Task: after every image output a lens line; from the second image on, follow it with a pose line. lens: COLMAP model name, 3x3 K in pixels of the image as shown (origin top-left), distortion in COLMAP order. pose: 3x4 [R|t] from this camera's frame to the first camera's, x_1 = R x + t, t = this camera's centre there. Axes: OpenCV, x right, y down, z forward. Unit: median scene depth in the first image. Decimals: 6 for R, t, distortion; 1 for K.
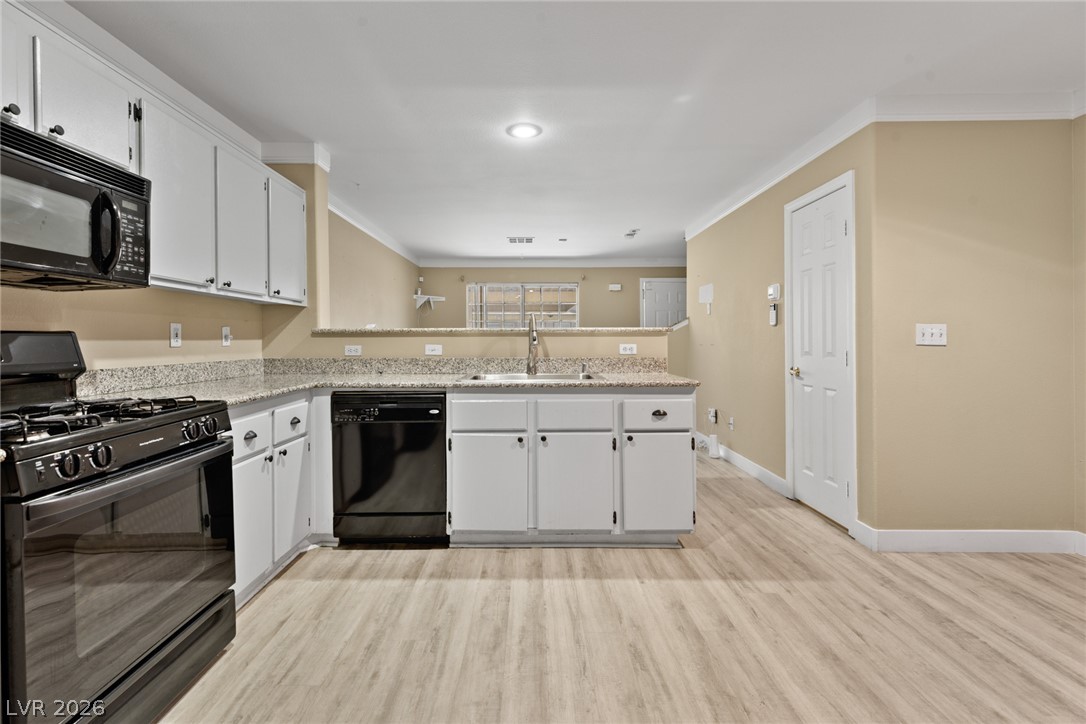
lens RADIAL K [[488.8, 0, 526.1], [0, 488.8, 341.5], [0, 0, 1]] dist [0.001540, 0.000272]
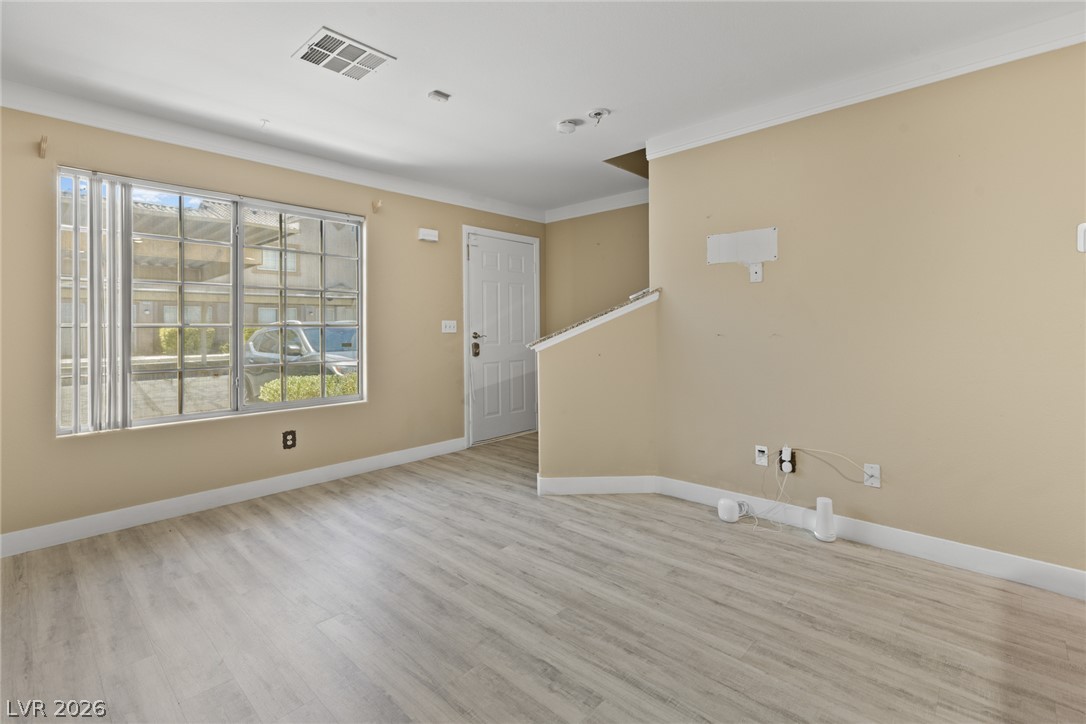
lens RADIAL K [[497.5, 0, 545.2], [0, 497.5, 327.5], [0, 0, 1]] dist [0.000825, 0.000004]
pose [[0.676872, -0.004434, 0.736087, -0.429121], [0.008678, 0.999960, -0.001956, -0.005288], [-0.736049, 0.007712, 0.676884, 1.493198]]
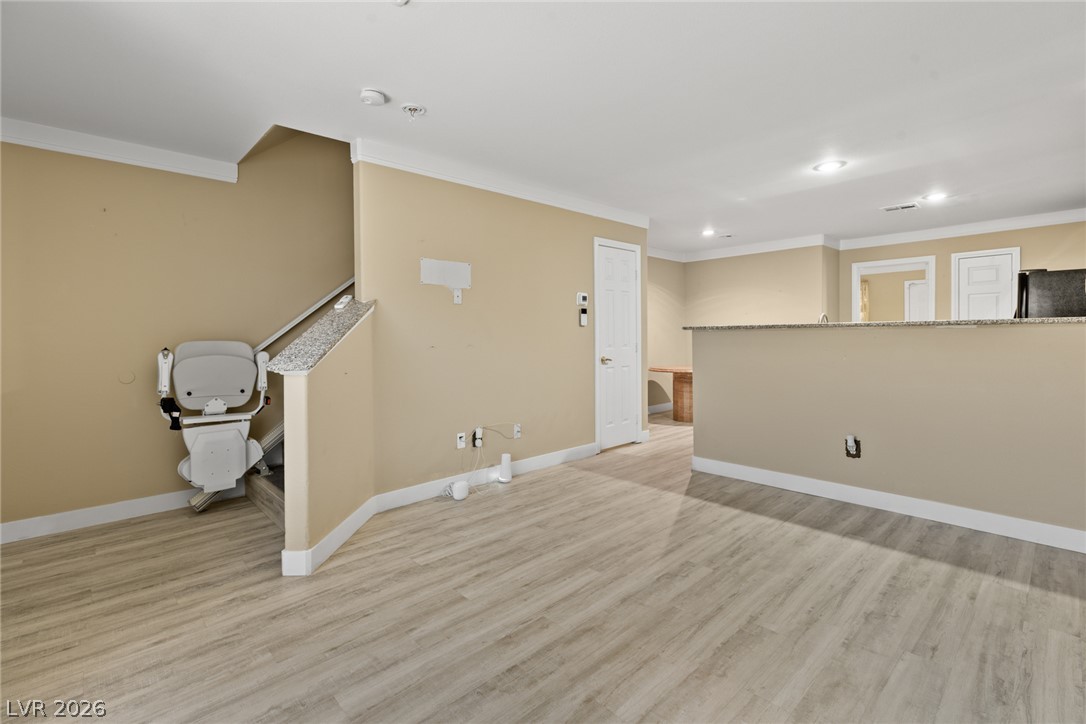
lens RADIAL K [[487.7, 0, 539.2], [0, 487.7, 344.7], [0, 0, 1]] dist [0.002086, 0.000616]
pose [[-0.685991, 0.000301, 0.727610, -0.445333], [0.016795, 0.999740, 0.015421, -0.007517], [-0.727416, 0.022799, -0.685818, 2.666223]]
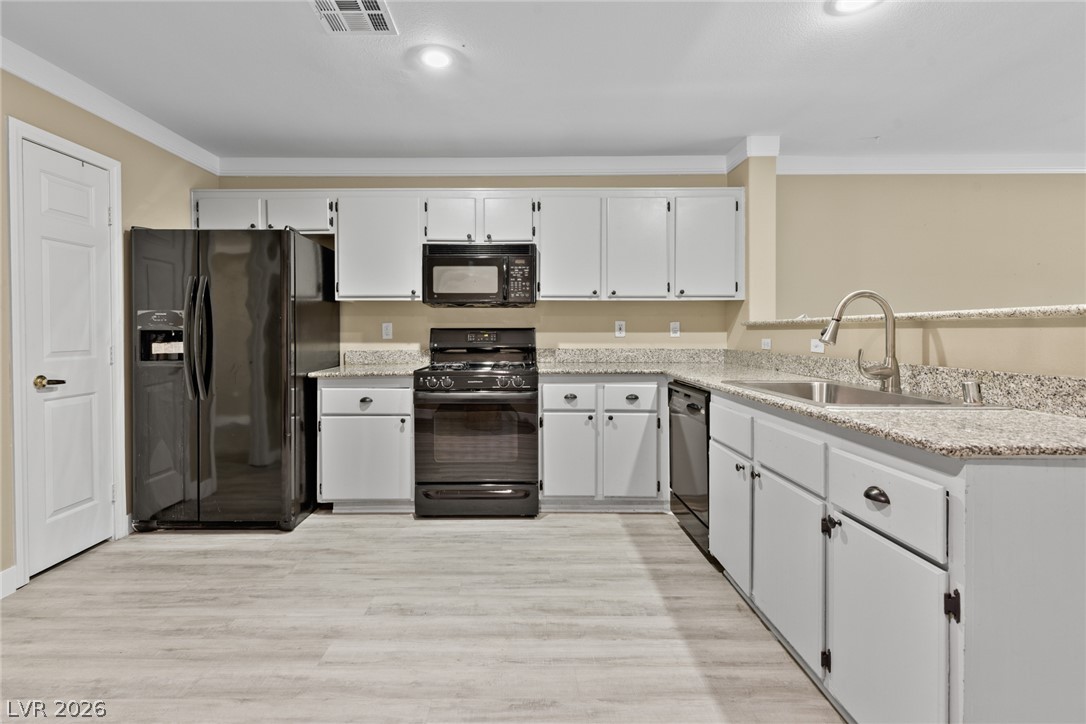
lens RADIAL K [[496.9, 0, 526.5], [0, 496.9, 349.8], [0, 0, 1]] dist [-0.000932, 0.000325]
pose [[0.004890, 0.038399, -0.999251, 0.754583], [-0.004315, 0.999254, 0.038378, -0.006456], [0.999979, 0.004124, 0.005052, 0.691359]]
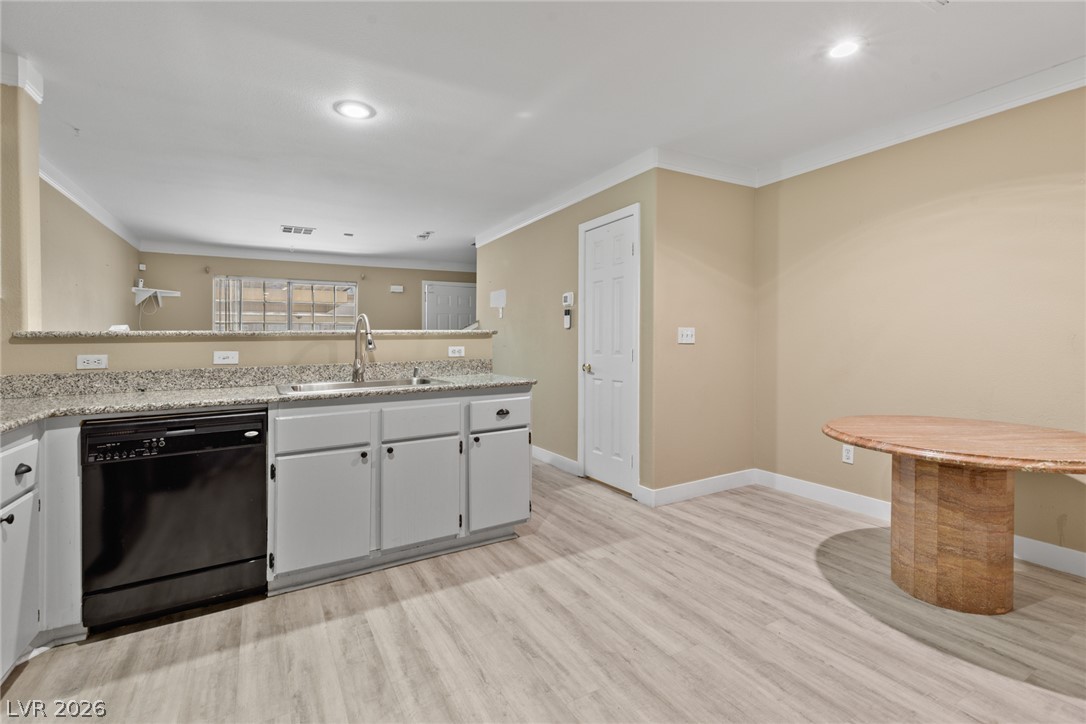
lens RADIAL K [[487.7, 0, 539.2], [0, 487.7, 344.7], [0, 0, 1]] dist [0.002086, 0.000616]
pose [[0.864465, -0.014410, 0.502486, -0.181229], [0.013839, 0.999892, 0.004867, -0.001129], [-0.502502, 0.002747, 0.864572, 0.061949]]
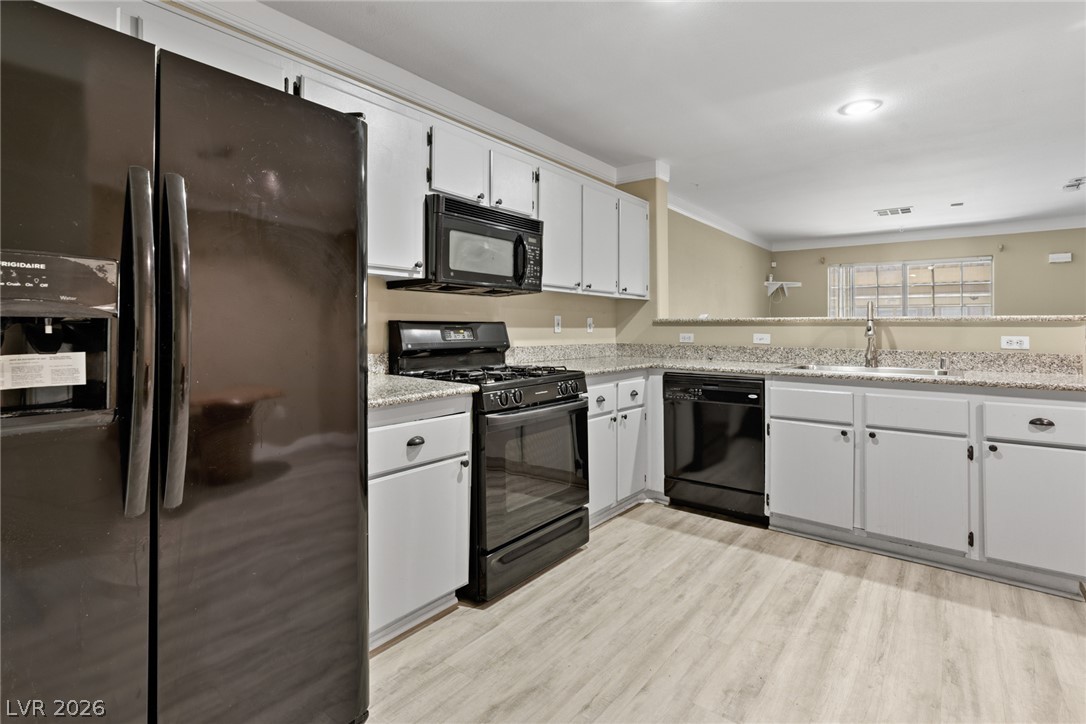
lens RADIAL K [[519.8, 0, 544.0], [0, 519.8, 335.6], [0, 0, 1]] dist [-0.006205, -0.000706]
pose [[0.789987, 0.015443, -0.612929, 0.145125], [-0.009146, 0.999868, 0.013403, -0.000111], [0.613055, -0.004983, 0.790024, -0.173883]]
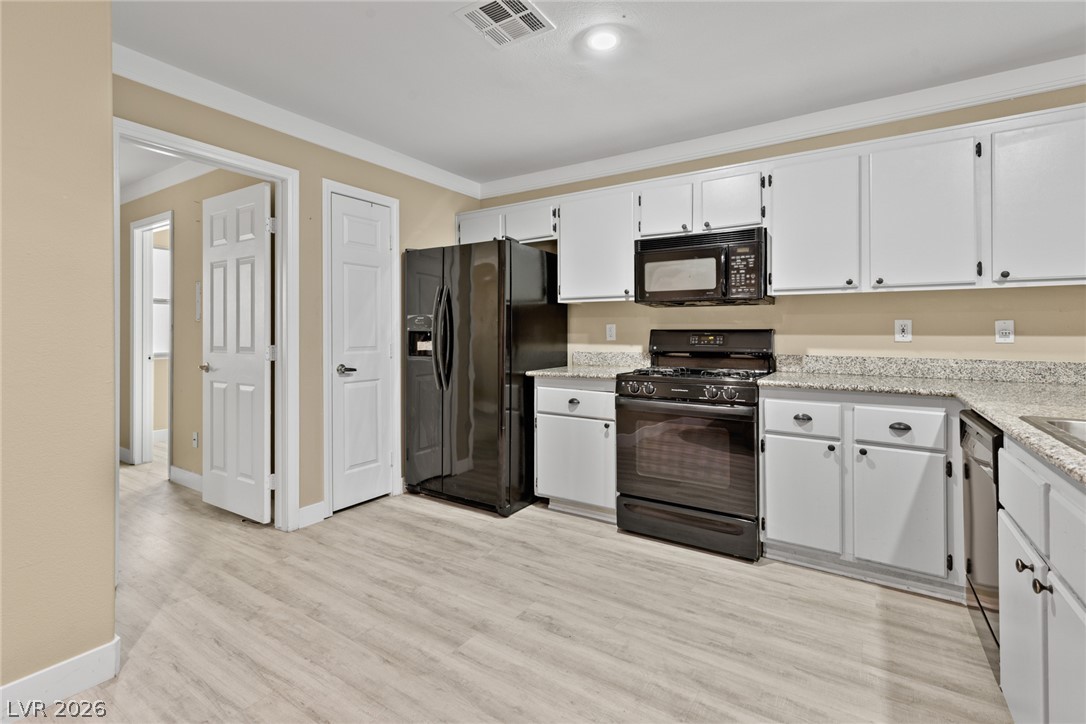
lens RADIAL K [[499.3, 0, 543.4], [0, 499.3, 340.9], [0, 0, 1]] dist [-0.000259, -0.000154]
pose [[-0.543948, 0.014040, -0.839001, 0.610077], [-0.006418, 0.999761, 0.020891, -0.008014], [0.839094, 0.016748, -0.543728, 0.901501]]
